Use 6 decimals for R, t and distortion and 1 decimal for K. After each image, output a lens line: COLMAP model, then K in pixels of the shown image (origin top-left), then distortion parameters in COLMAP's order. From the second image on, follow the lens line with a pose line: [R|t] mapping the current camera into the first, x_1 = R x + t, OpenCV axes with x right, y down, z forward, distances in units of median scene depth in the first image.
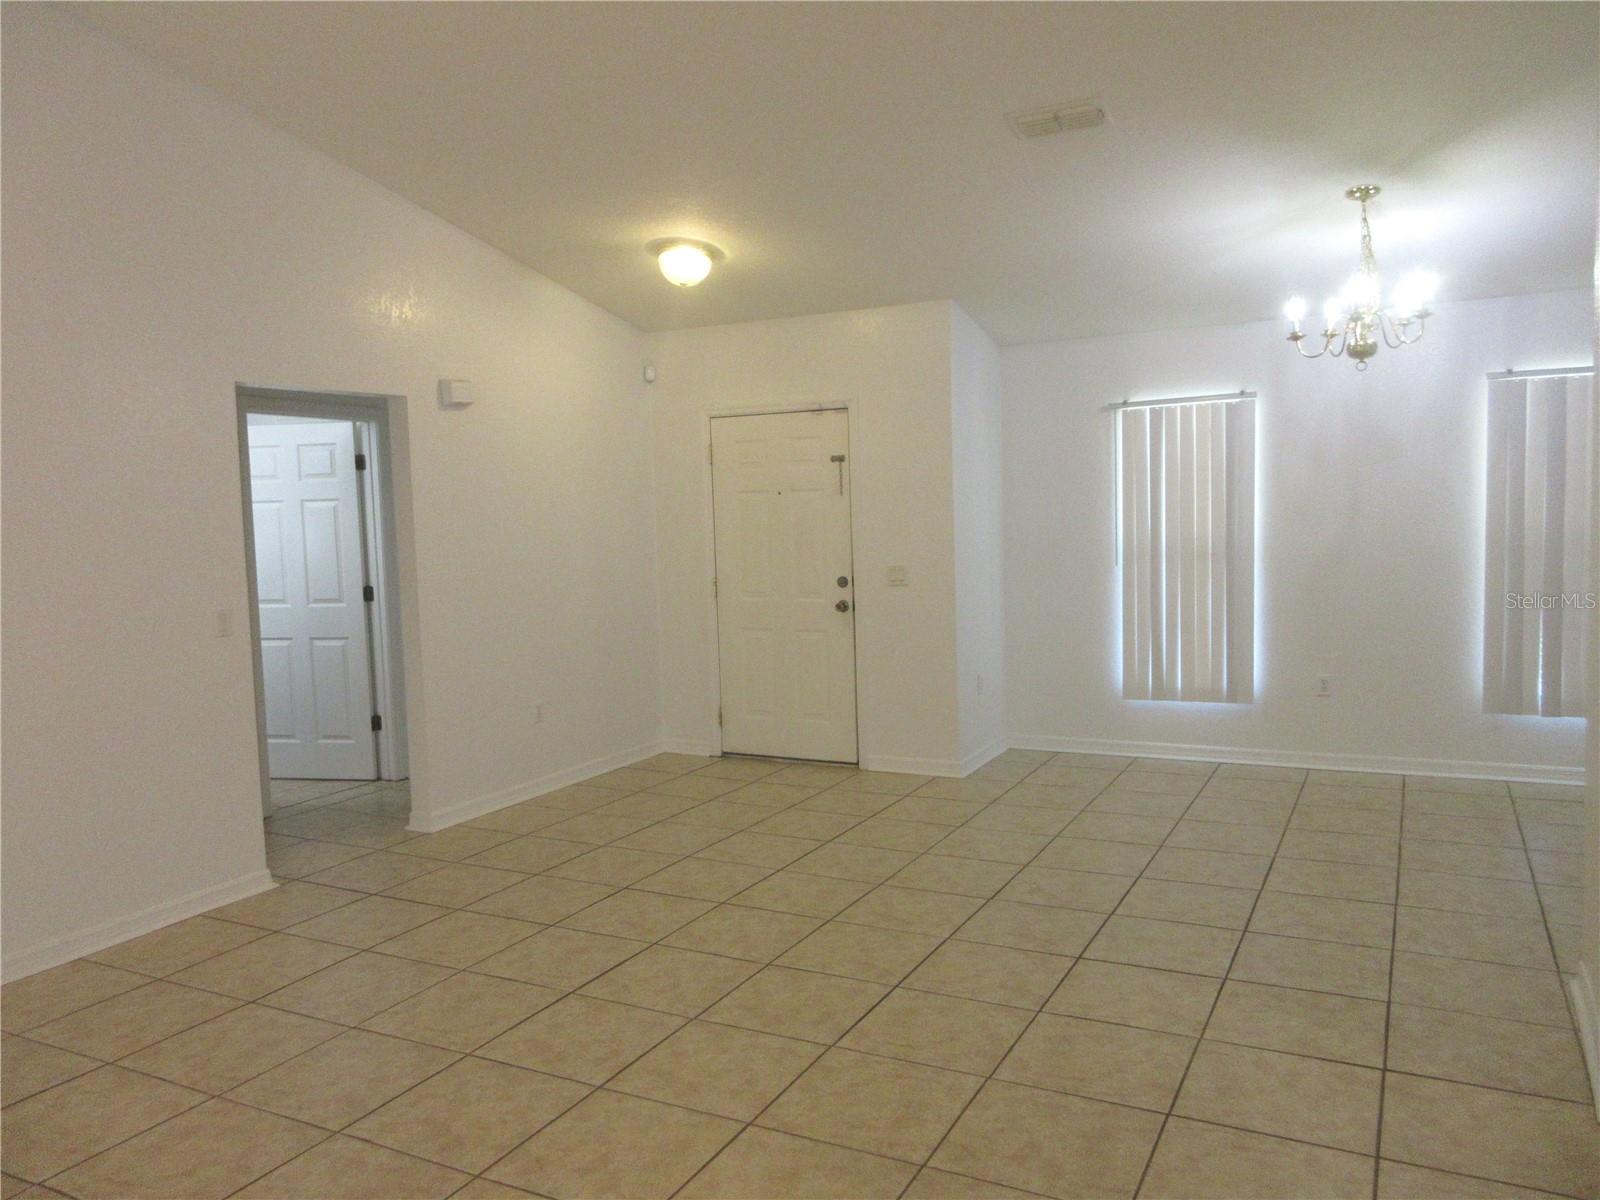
lens RADIAL K [[1177.5, 0, 799.0], [0, 1177.5, 609.0], [0, 0, 1]] dist [-0.012897, 0.013352]
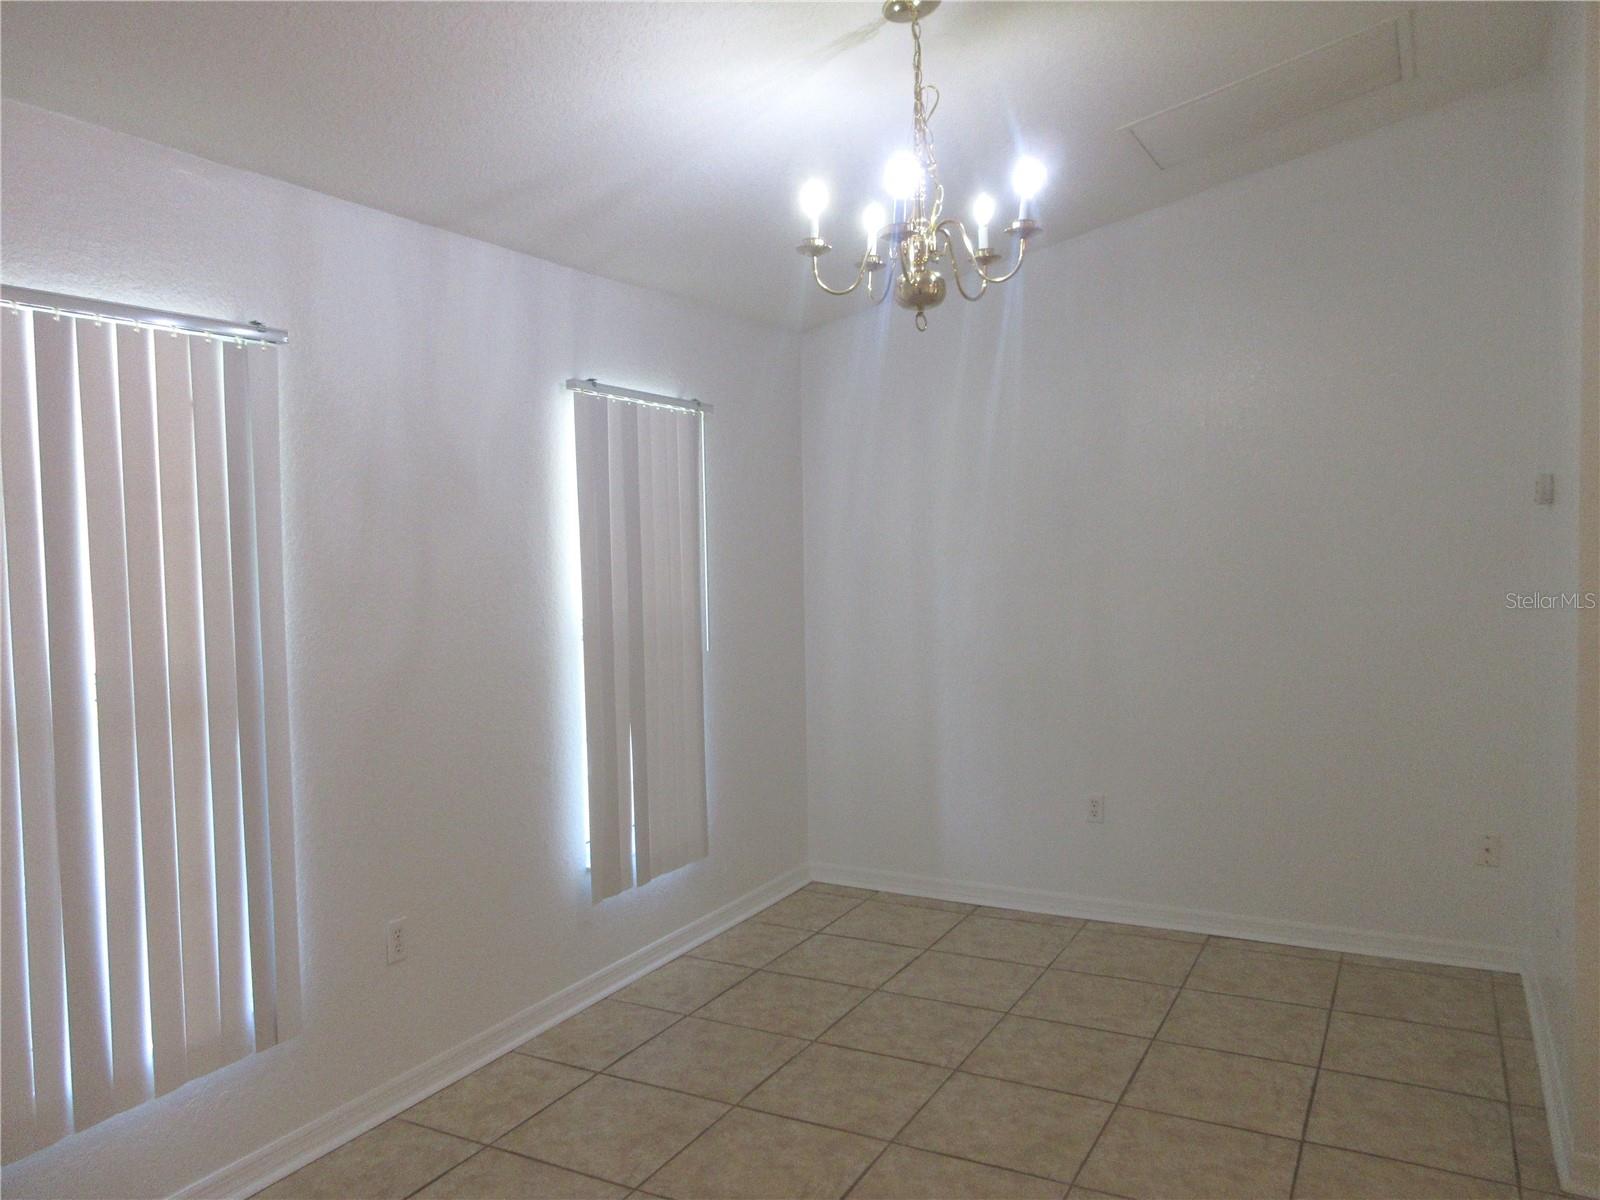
lens RADIAL K [[1177.5, 0, 799.5], [0, 1177.5, 607.2], [0, 0, 1]] dist [-0.012897, 0.013352]
pose [[0.015451, -0.016645, 0.999742, -0.057661], [0.103540, 0.994513, 0.014957, -0.073187], [-0.994505, 0.103282, 0.017089, 0.877363]]
